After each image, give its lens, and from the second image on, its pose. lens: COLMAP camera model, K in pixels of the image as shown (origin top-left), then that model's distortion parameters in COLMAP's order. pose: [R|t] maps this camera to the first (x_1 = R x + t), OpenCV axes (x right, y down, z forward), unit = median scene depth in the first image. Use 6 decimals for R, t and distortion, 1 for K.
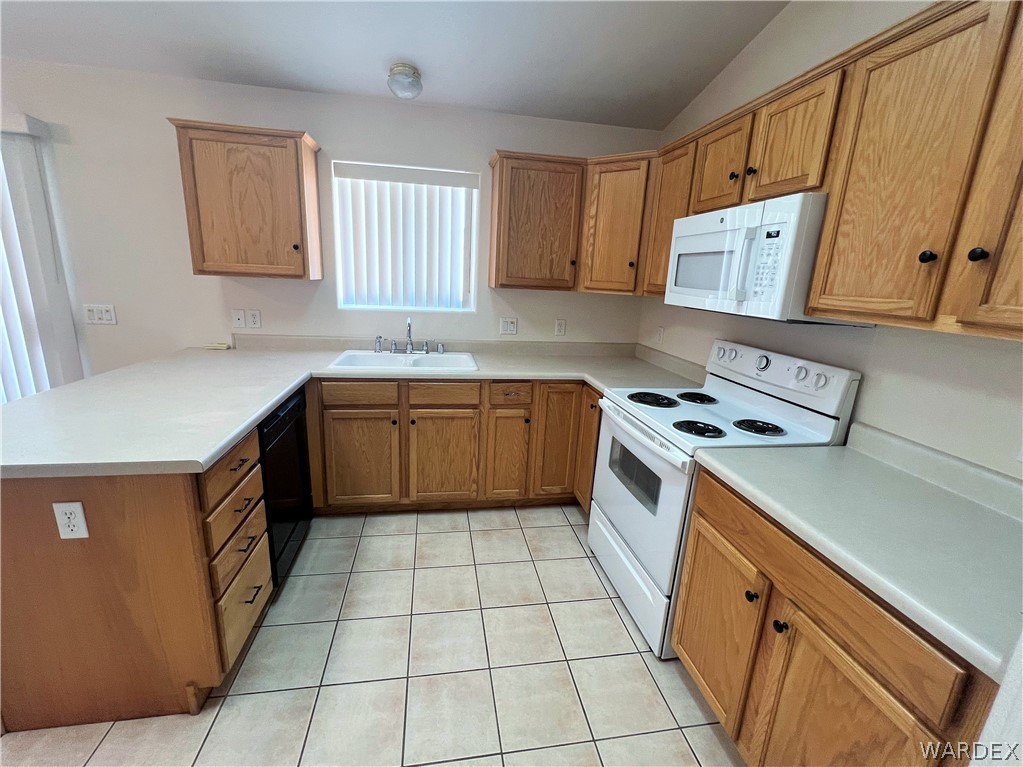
lens RADIAL K [[434.3, 0, 514.9], [0, 434.3, 379.4], [0, 0, 1]] dist [0.000000, 0.000439]
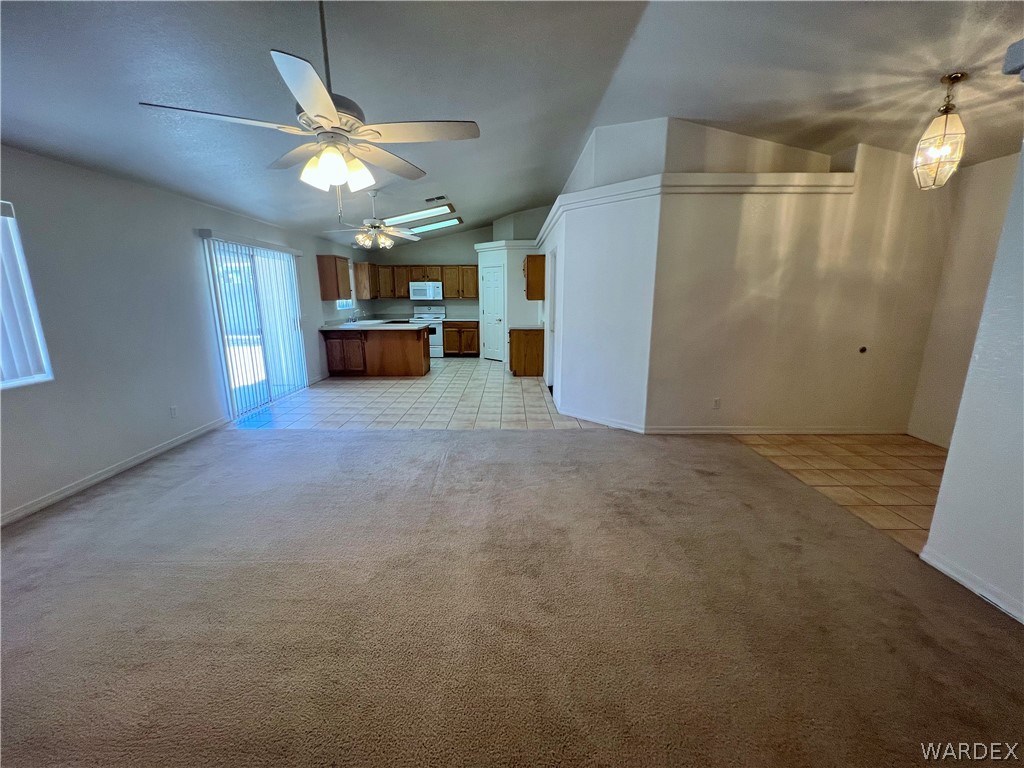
lens RADIAL K [[412.4, 0, 514.2], [0, 412.4, 381.7], [0, 0, 1]] dist [-0.003893, 0.000824]
pose [[0.155378, -0.253441, 0.954791, -3.886201], [0.241719, 0.946902, 0.212011, -0.006123], [-0.957825, 0.197849, 0.208390, -0.816107]]
